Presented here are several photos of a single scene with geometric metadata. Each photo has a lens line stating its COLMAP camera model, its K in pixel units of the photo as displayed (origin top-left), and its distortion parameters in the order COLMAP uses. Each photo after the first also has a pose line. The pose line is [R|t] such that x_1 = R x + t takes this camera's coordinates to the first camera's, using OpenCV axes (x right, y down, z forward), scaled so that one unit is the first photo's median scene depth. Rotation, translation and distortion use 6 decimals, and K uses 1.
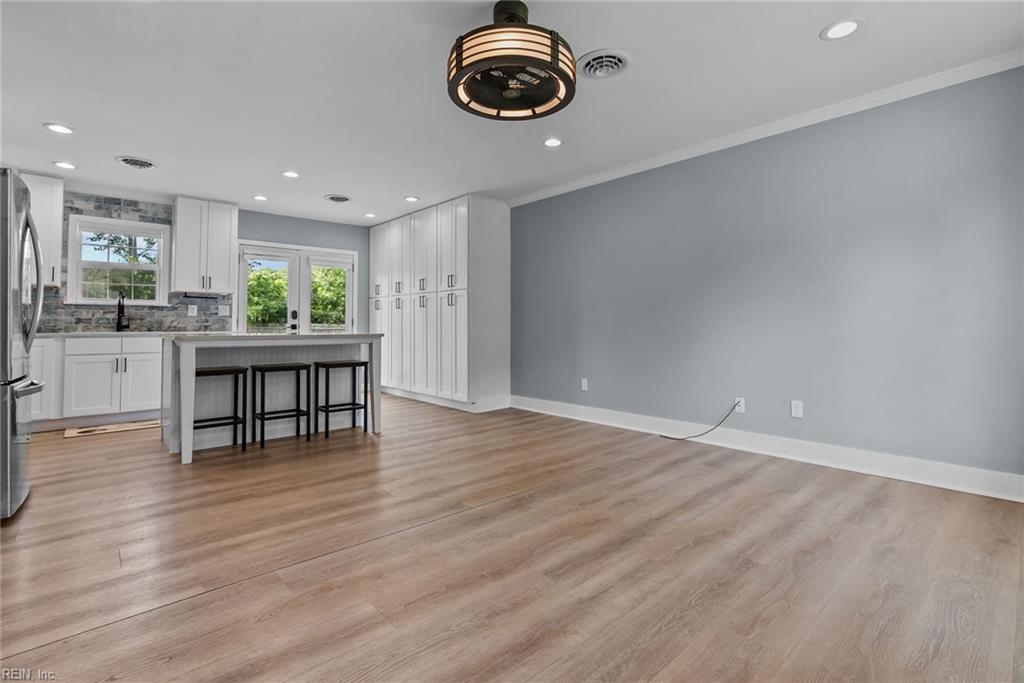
lens RADIAL K [[468.8, 0, 508.7], [0, 468.8, 317.4], [0, 0, 1]] dist [-0.002495, -0.000617]
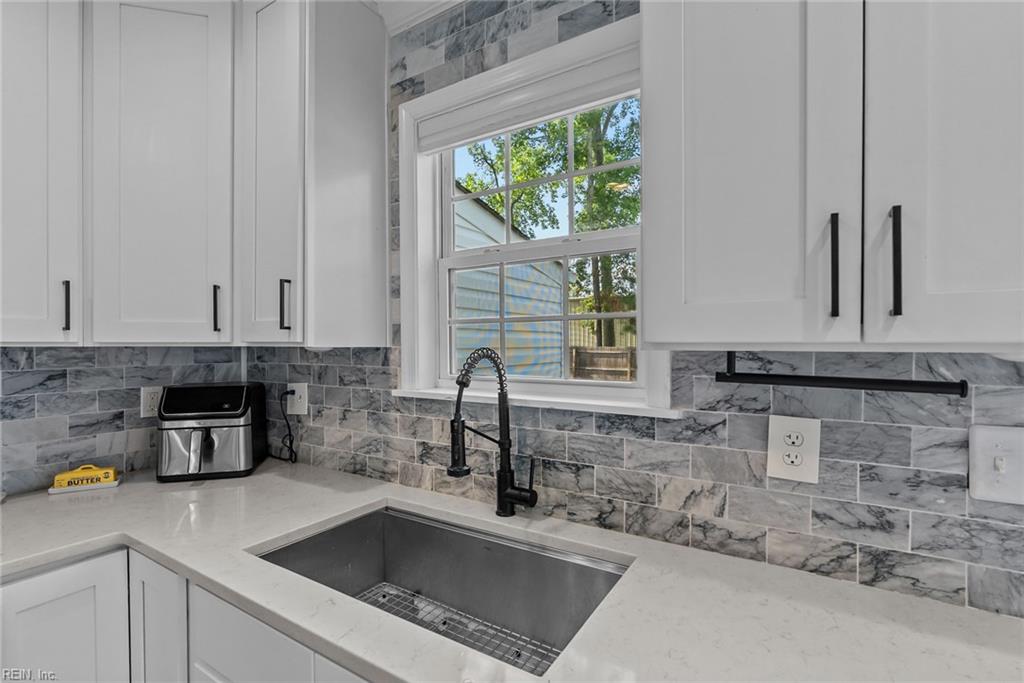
lens RADIAL K [[468.8, 0, 511.6], [0, 468.8, 343.9], [0, 0, 1]] dist [-0.002495, -0.000617]
pose [[0.279016, -0.002237, -0.960284, -0.562527], [0.014575, 0.999892, 0.001906, -0.056998], [0.960176, -0.014528, 0.279019, 0.889767]]
